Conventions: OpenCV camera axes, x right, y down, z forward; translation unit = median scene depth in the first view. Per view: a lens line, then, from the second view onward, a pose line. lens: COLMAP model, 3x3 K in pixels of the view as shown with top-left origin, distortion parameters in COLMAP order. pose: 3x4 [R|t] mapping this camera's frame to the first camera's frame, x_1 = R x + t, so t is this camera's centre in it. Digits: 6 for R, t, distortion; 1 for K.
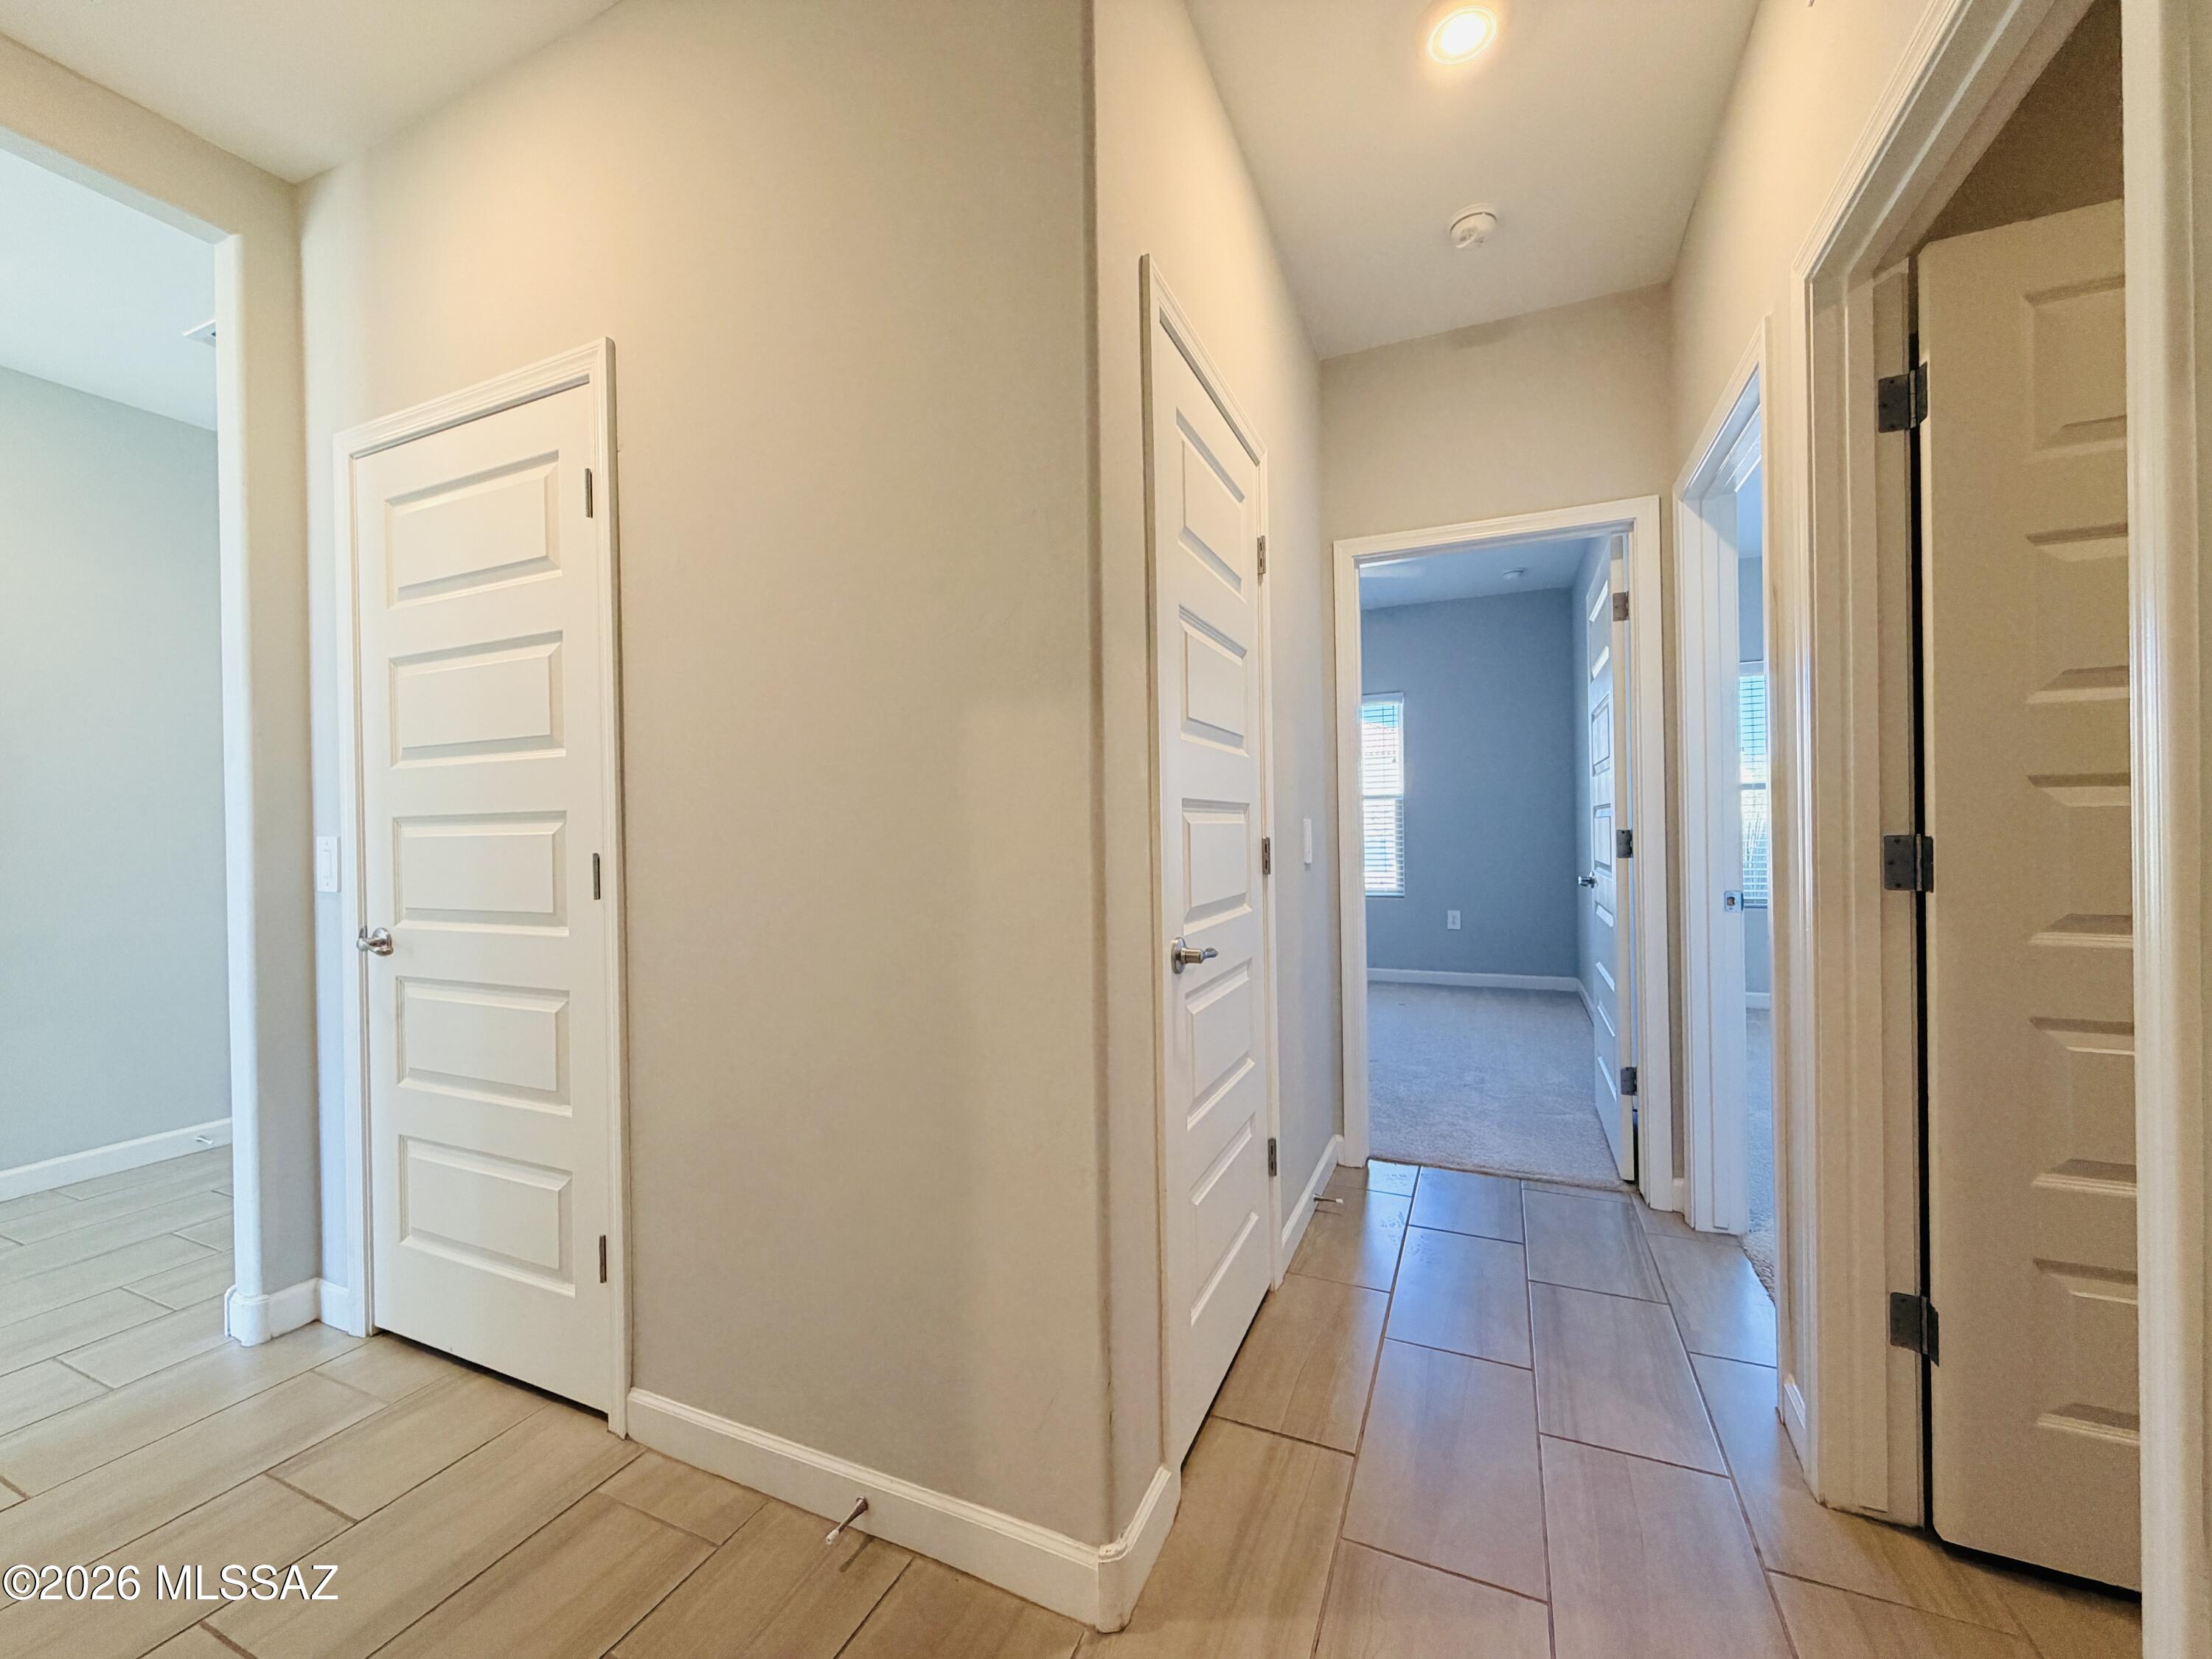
lens RADIAL K [[882.3, 0, 1098.5], [0, 882.3, 845.7], [0, 0, 1]] dist [0.002750, 0.000279]
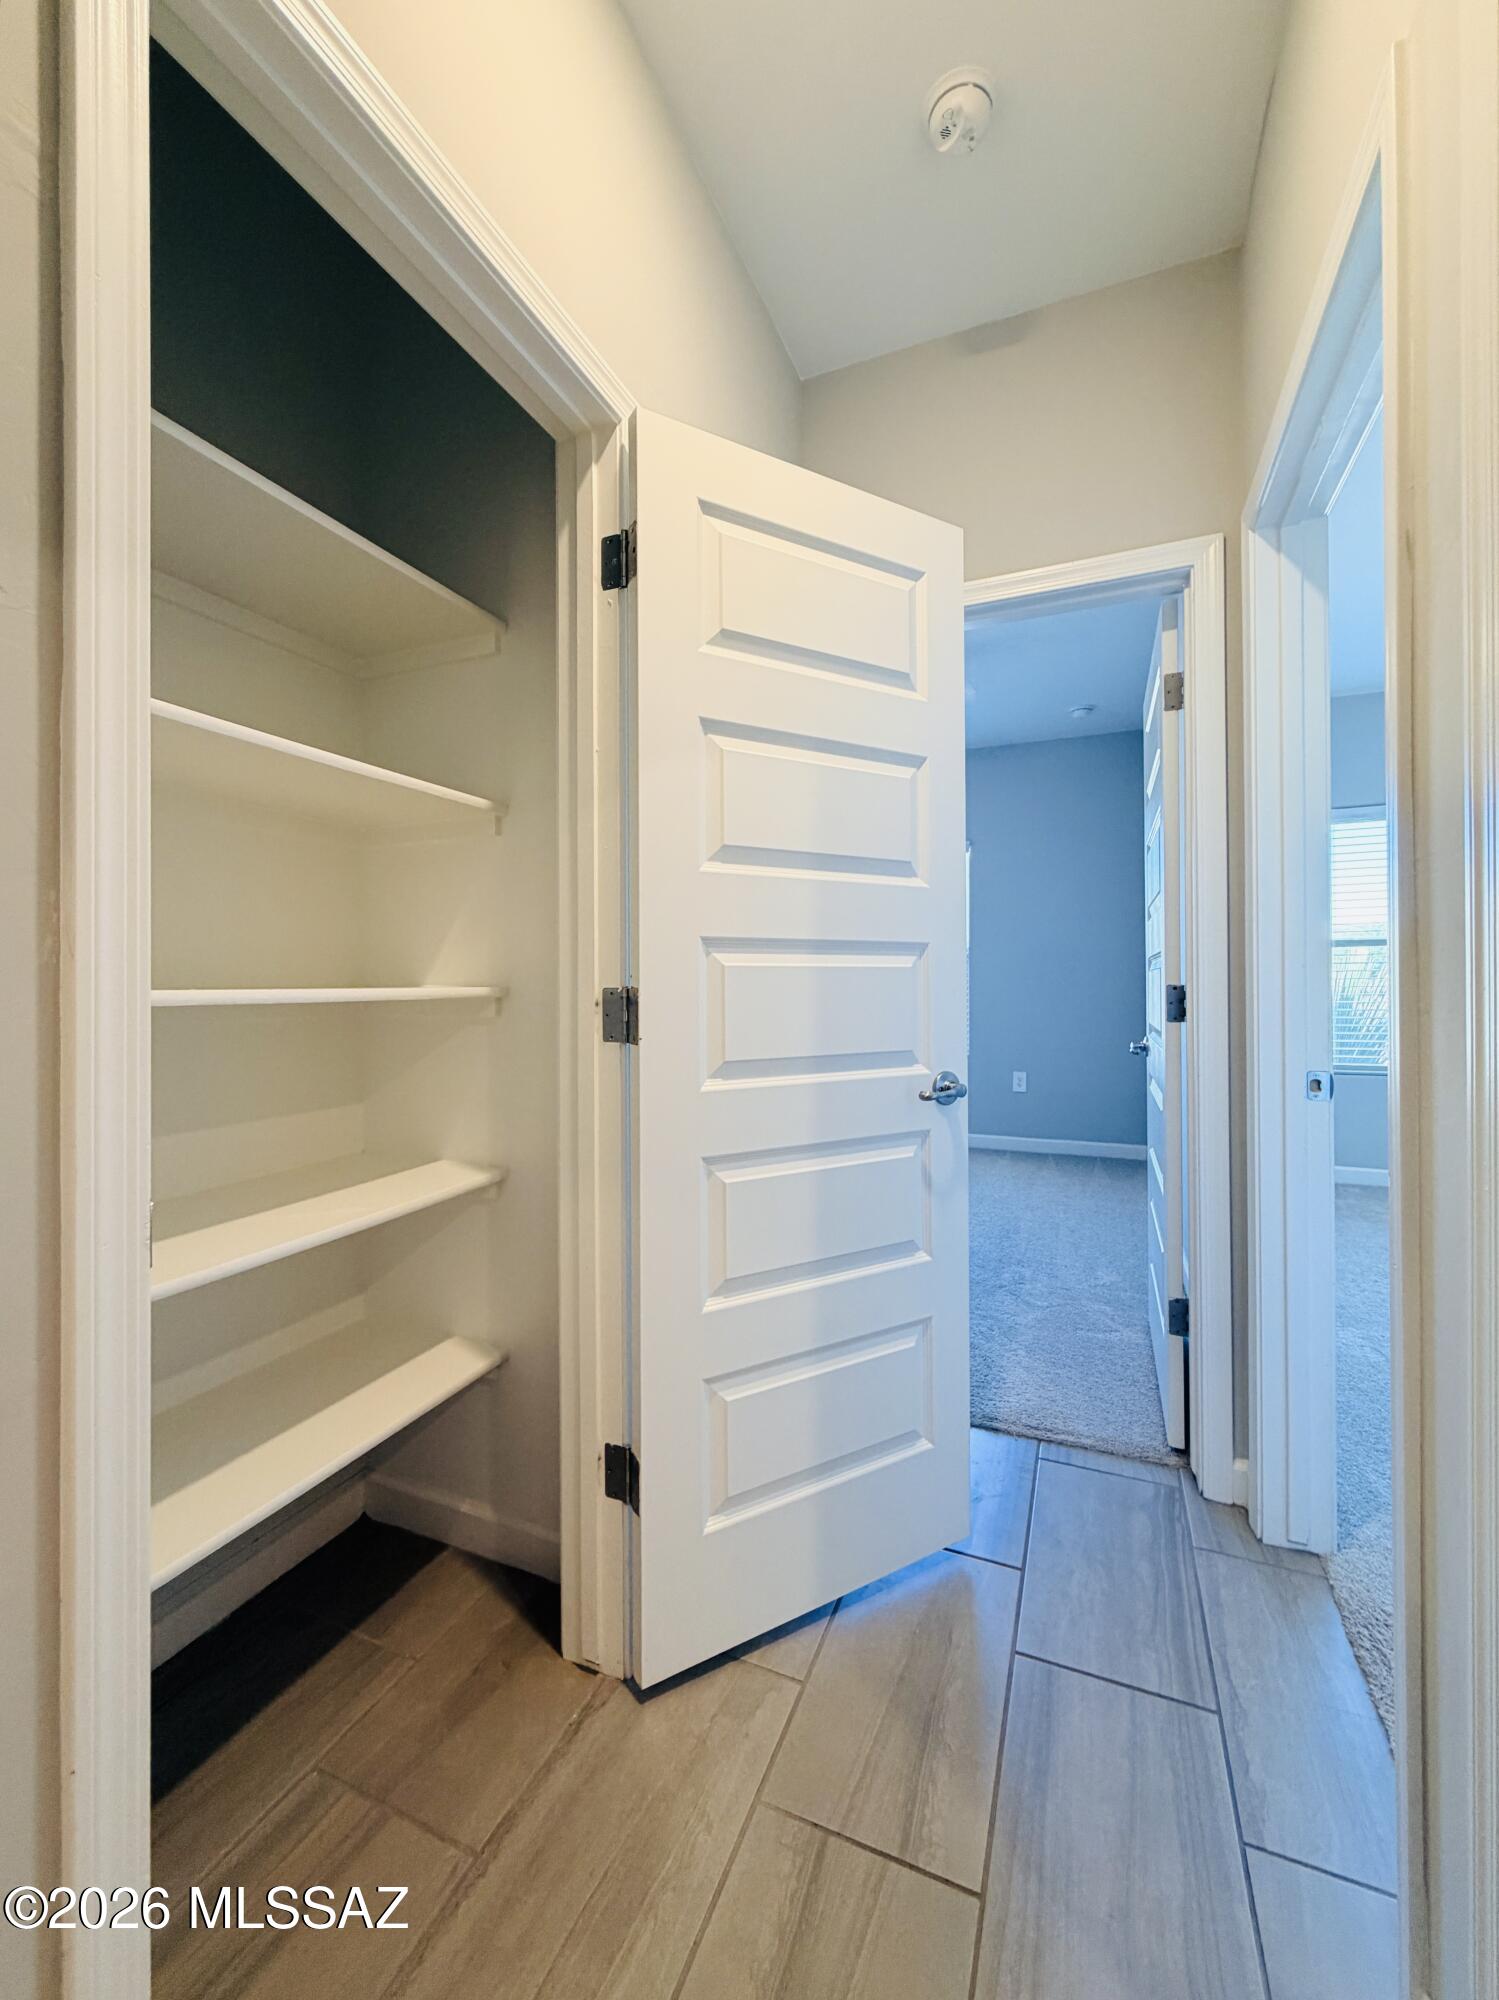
lens RADIAL K [[810.8, 0, 749.5], [0, 810.8, 1000.0], [0, 0, 1]] dist [-0.000900, 0.000444]
pose [[0.999754, 0.009834, 0.019884, 0.216720], [-0.009823, 0.999952, -0.000631, -0.001140], [-0.019890, 0.000435, 0.999802, 0.313568]]
